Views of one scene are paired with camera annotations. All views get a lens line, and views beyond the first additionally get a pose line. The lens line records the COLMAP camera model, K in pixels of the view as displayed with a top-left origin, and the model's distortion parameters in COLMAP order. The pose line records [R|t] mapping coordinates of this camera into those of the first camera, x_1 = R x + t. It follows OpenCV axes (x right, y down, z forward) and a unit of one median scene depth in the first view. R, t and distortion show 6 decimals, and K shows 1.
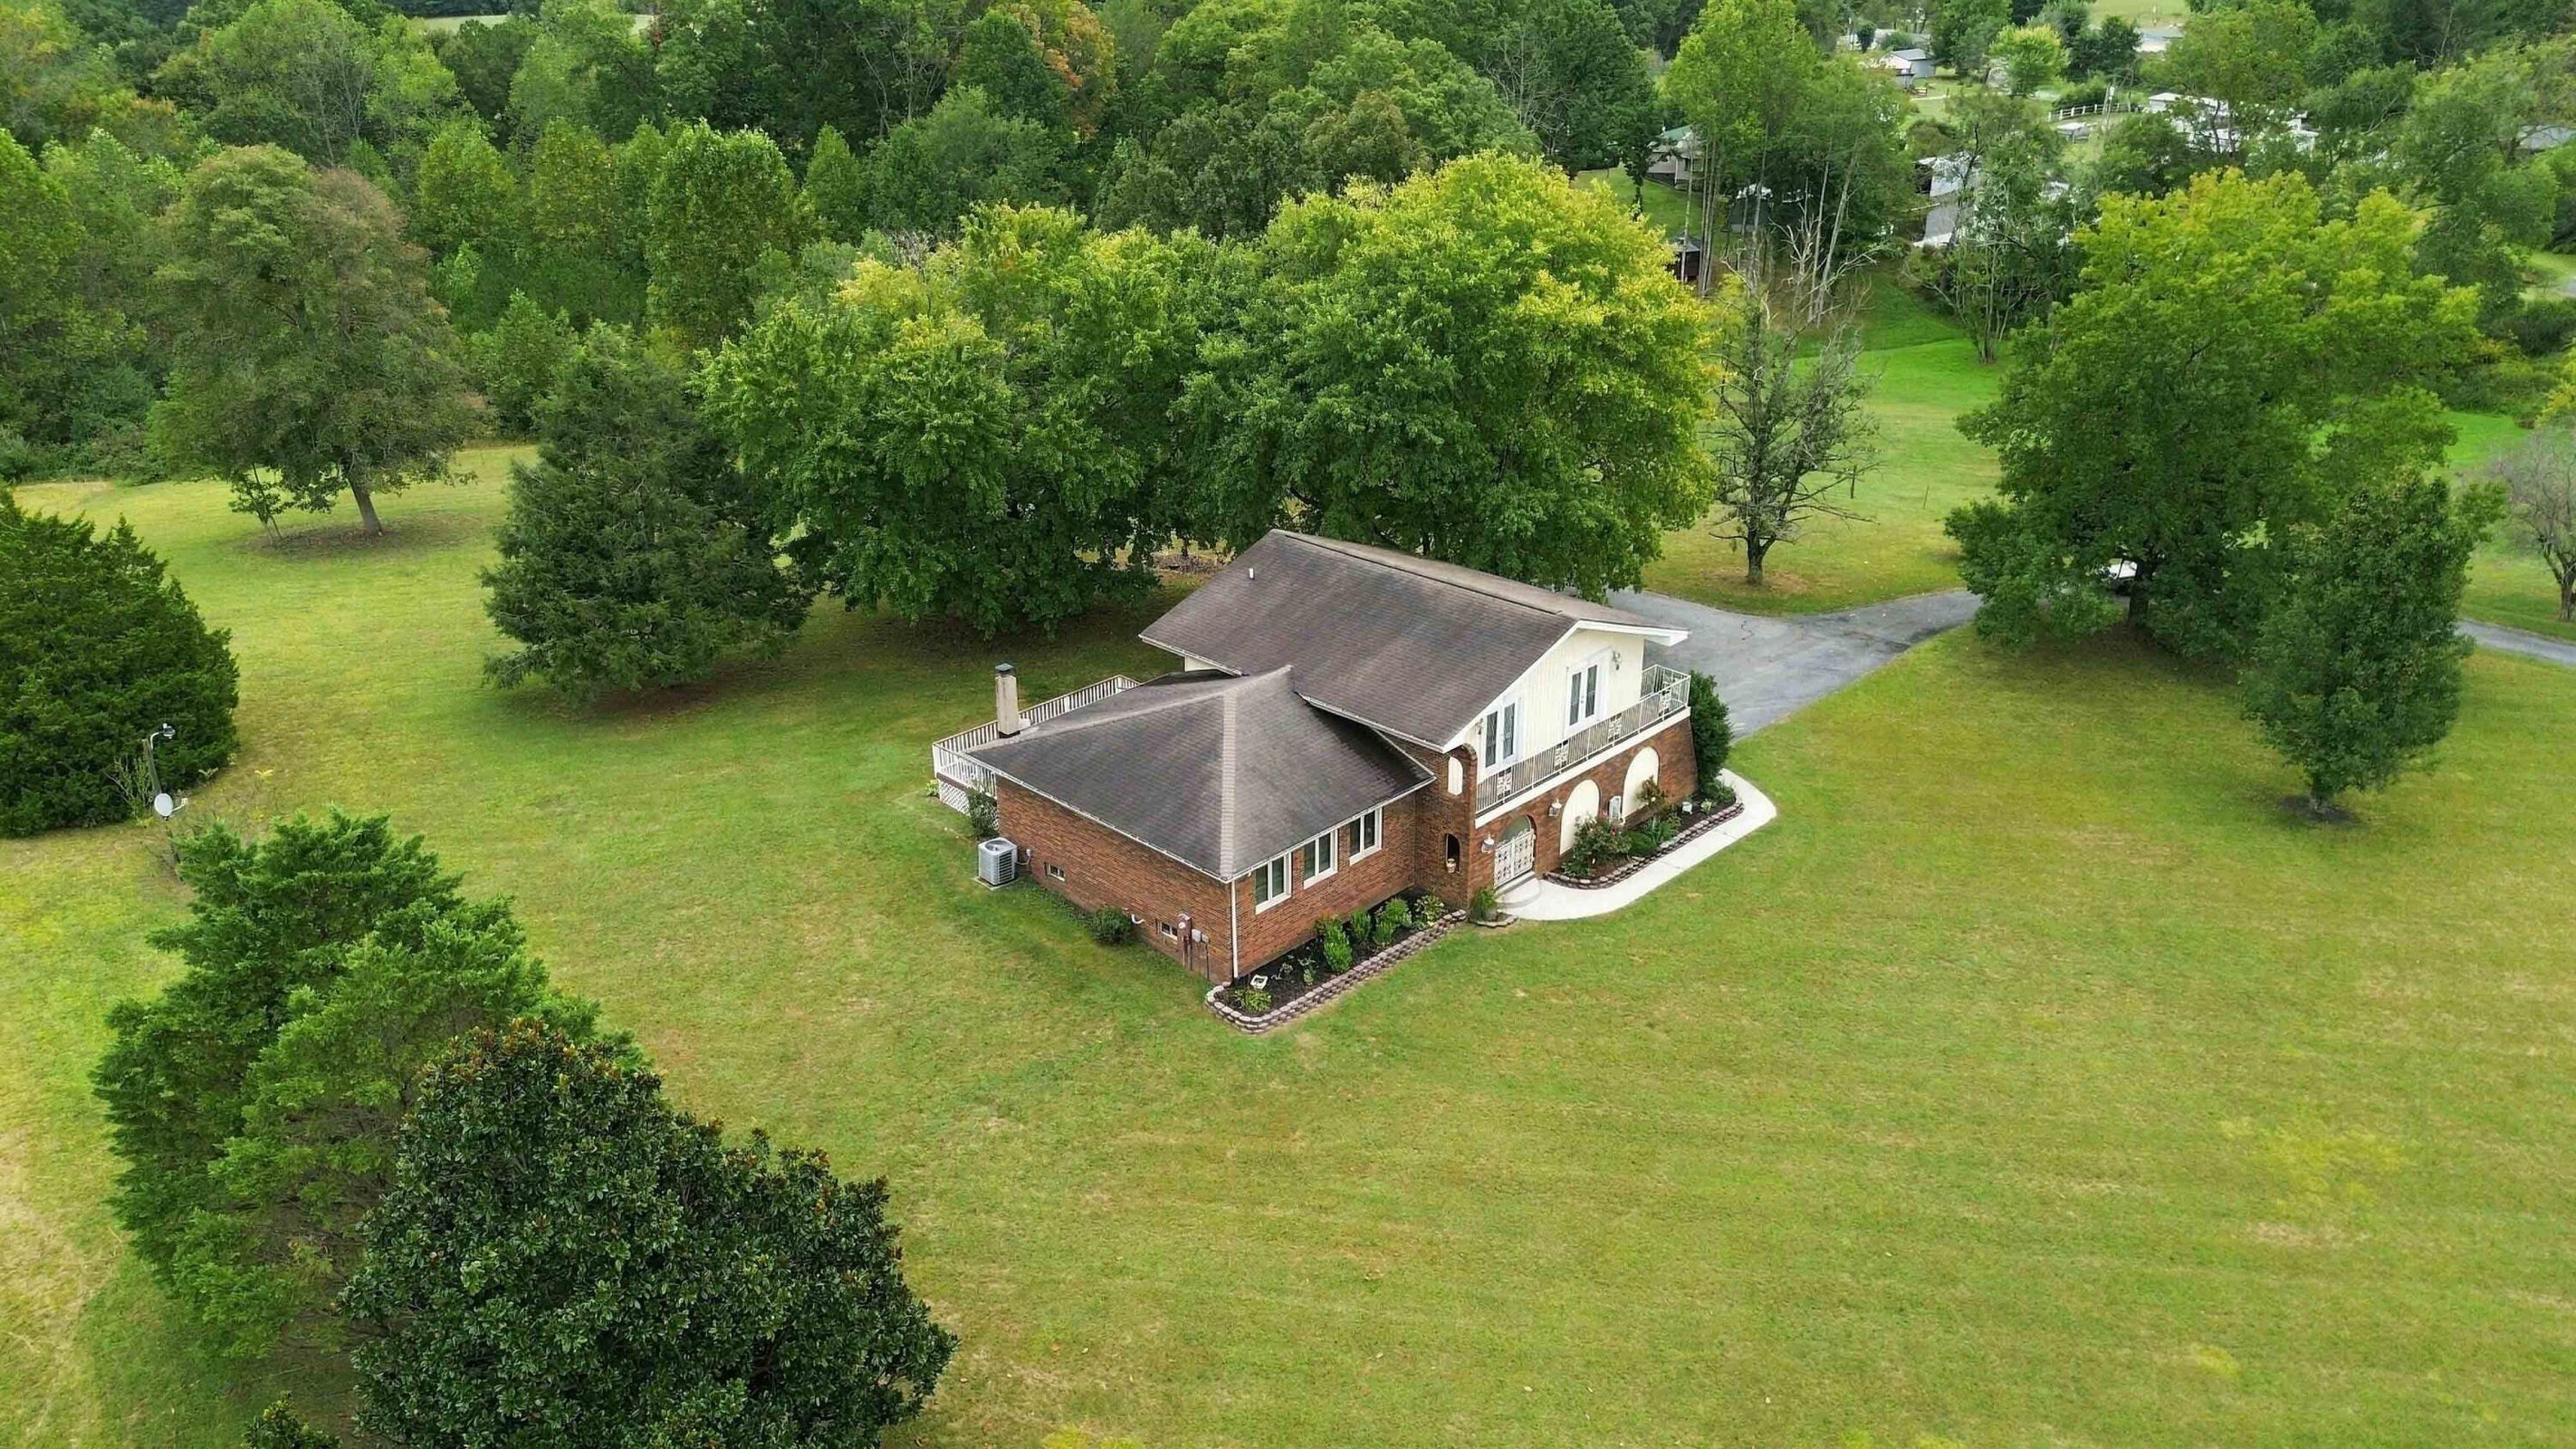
lens RADIAL K [[1826.0, 0, 1279.0], [0, 1826.0, 723.6], [0, 0, 1]] dist [0.040019, -0.021513]
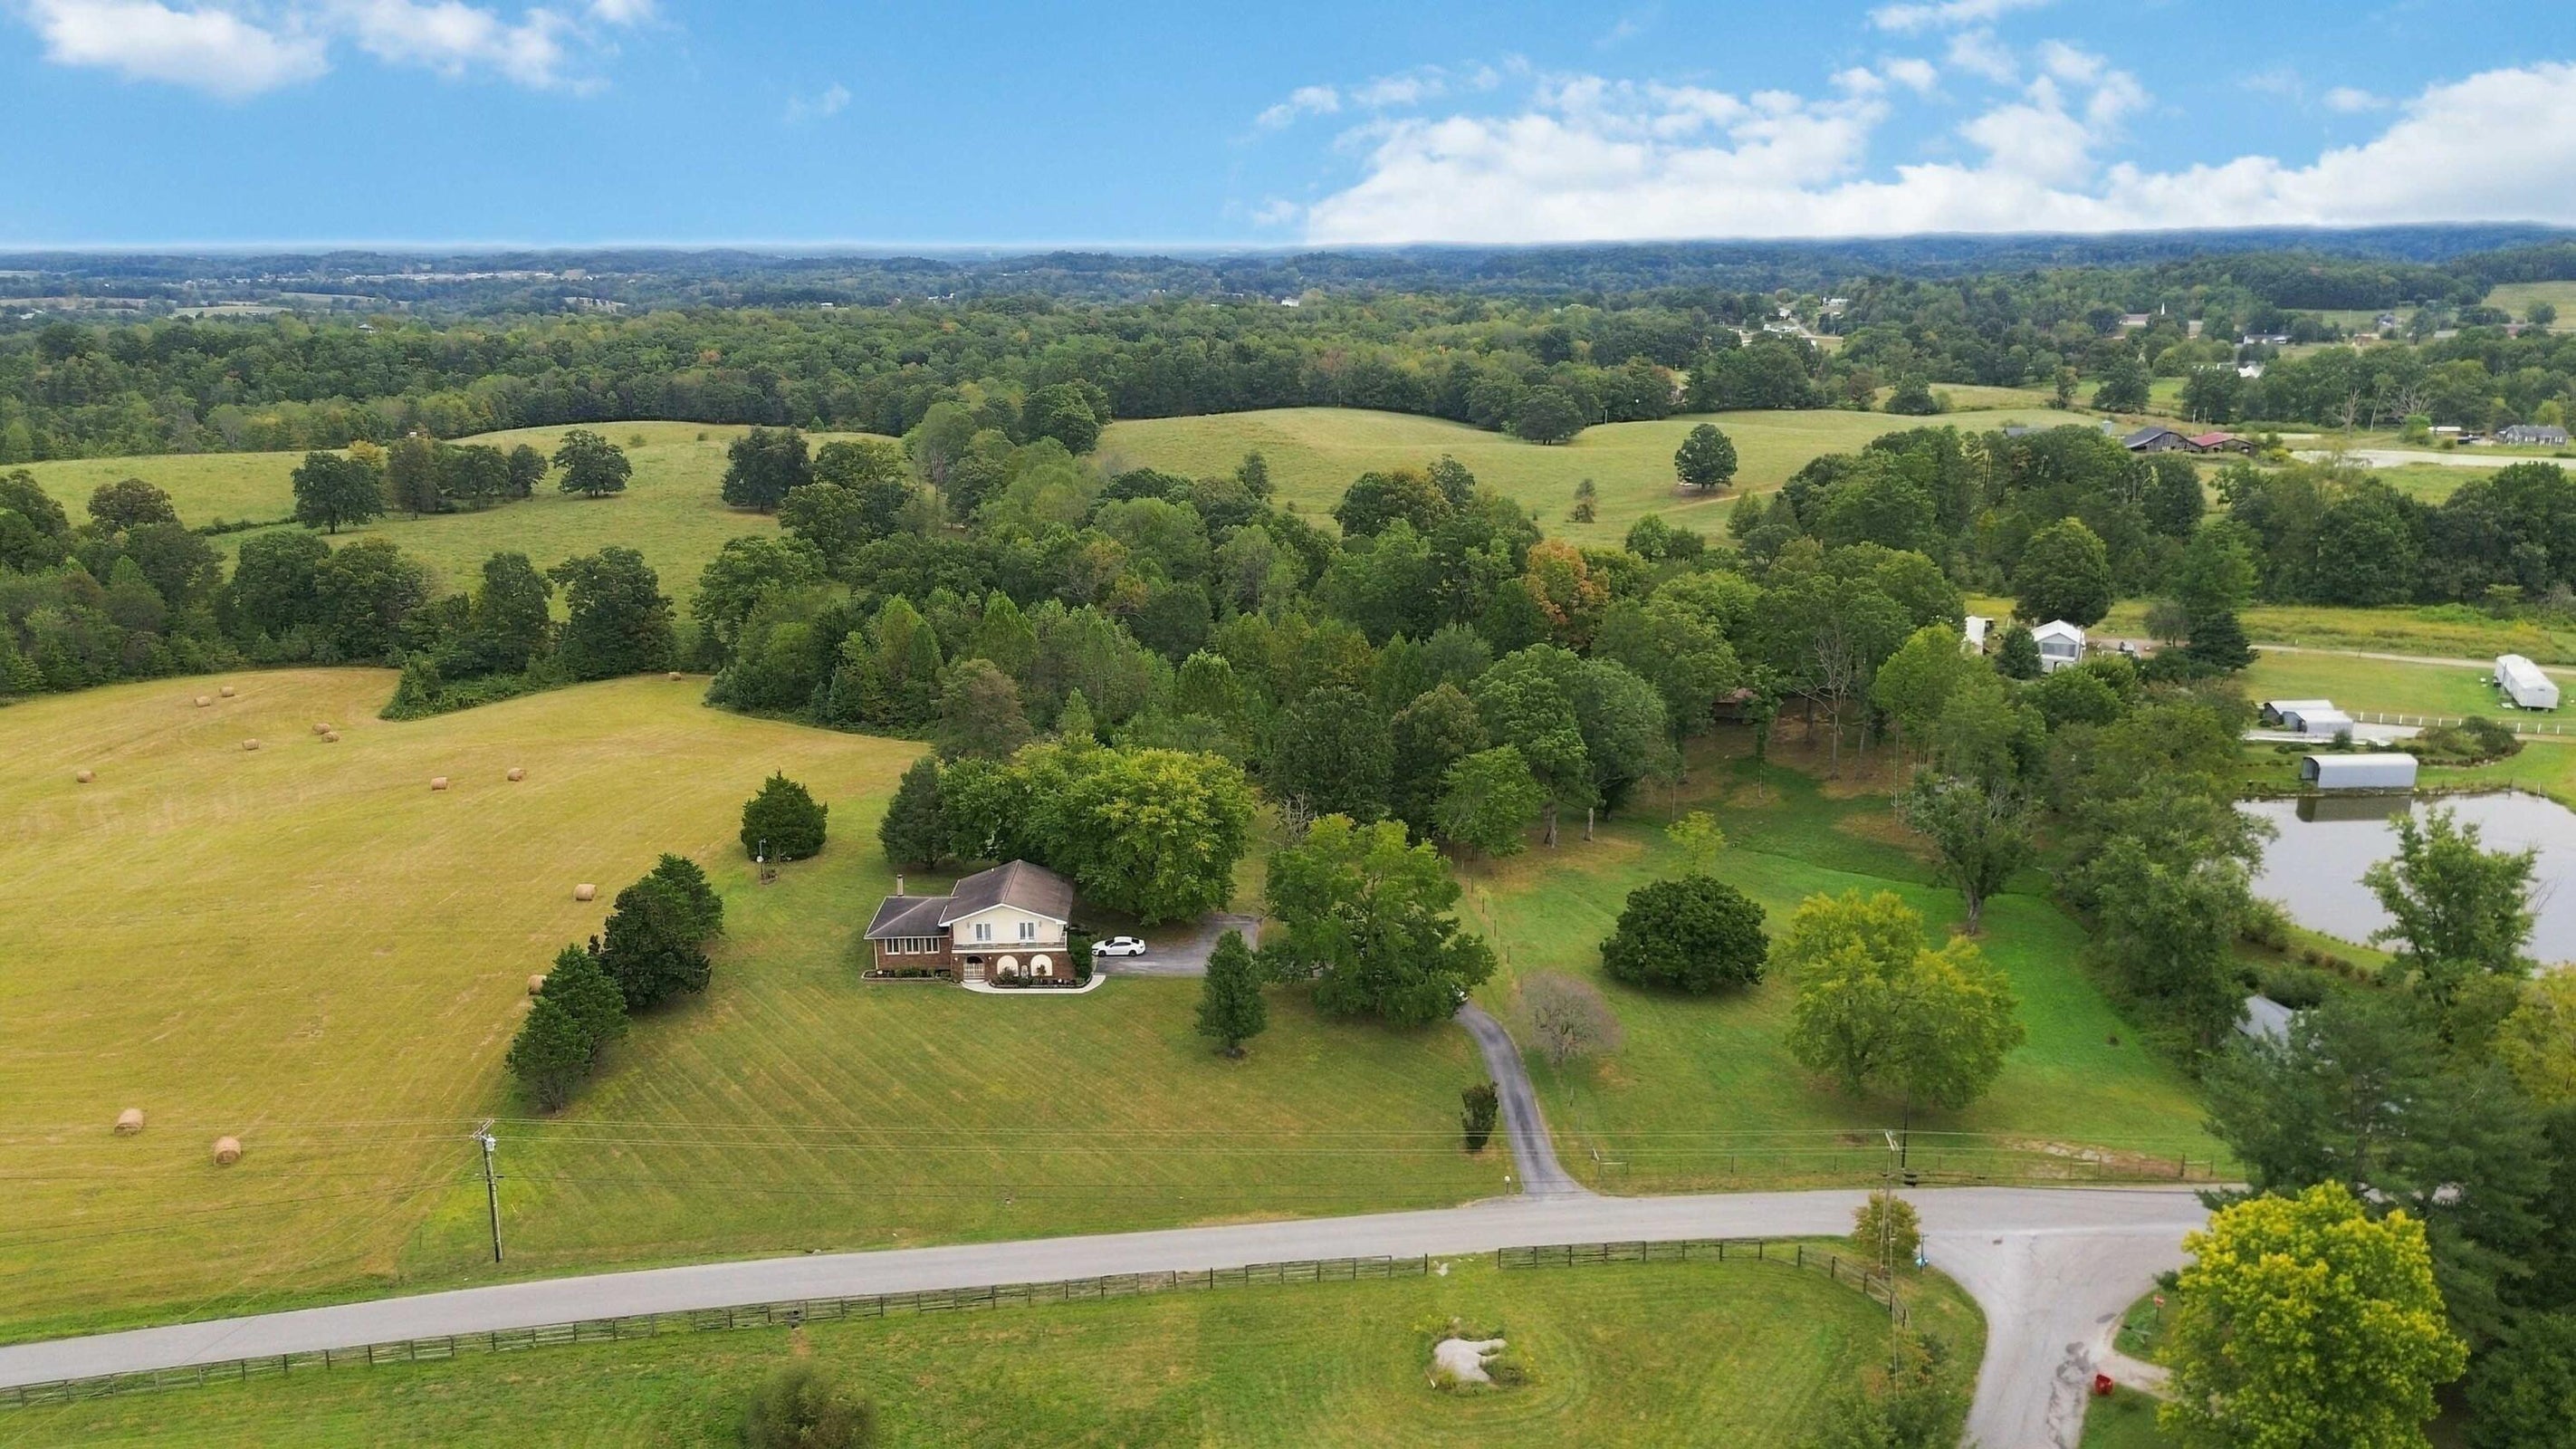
lens RADIAL K [[1826.0, 0, 1302.4], [0, 1826.0, 727.2], [0, 0, 1]] dist [0.040019, -0.021513]
pose [[0.718696, 0.180443, -0.671503, 2.351563], [-0.279208, 0.959353, -0.041037, -0.327532], [0.636804, 0.216982, 0.739864, -1.004562]]
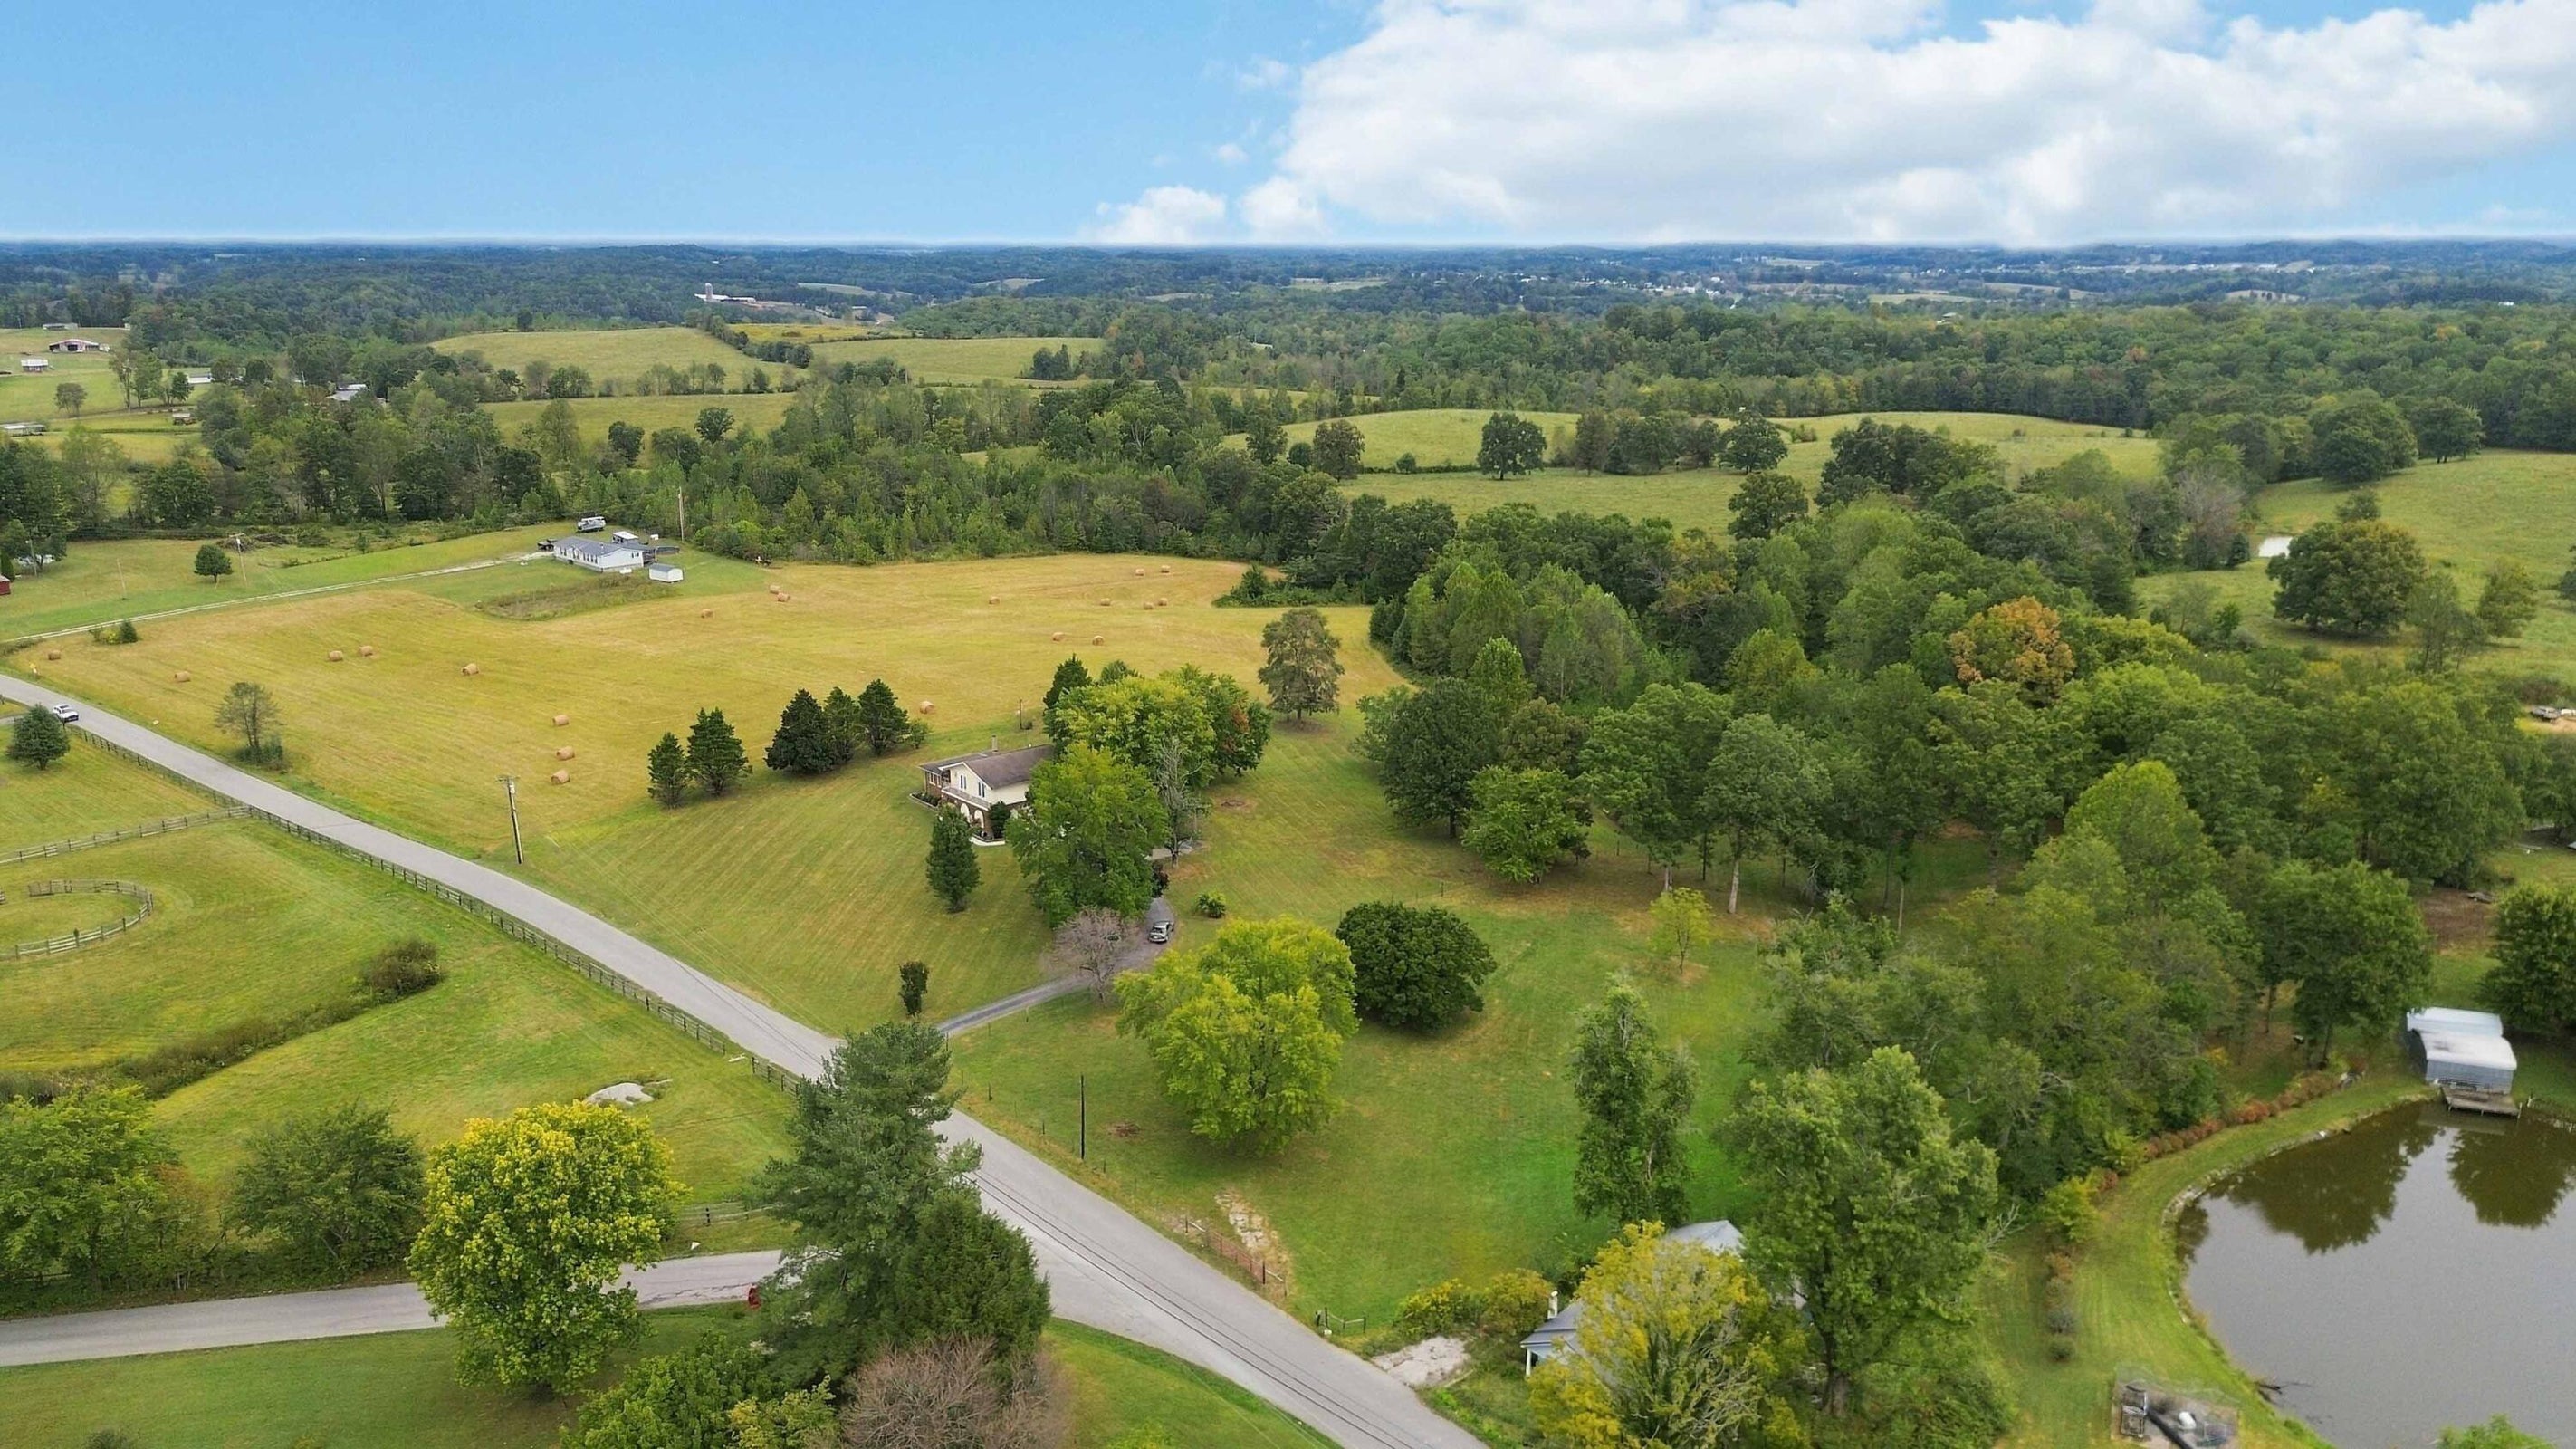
lens RADIAL K [[1826.0, 0, 1278.8], [0, 1826.0, 721.7], [0, 0, 1]] dist [0.040019, -0.021513]
pose [[-0.087524, 0.259806, -0.961686, 3.579365], [-0.398825, 0.875504, 0.272821, -1.367075], [0.912841, 0.407423, 0.026989, 1.315662]]
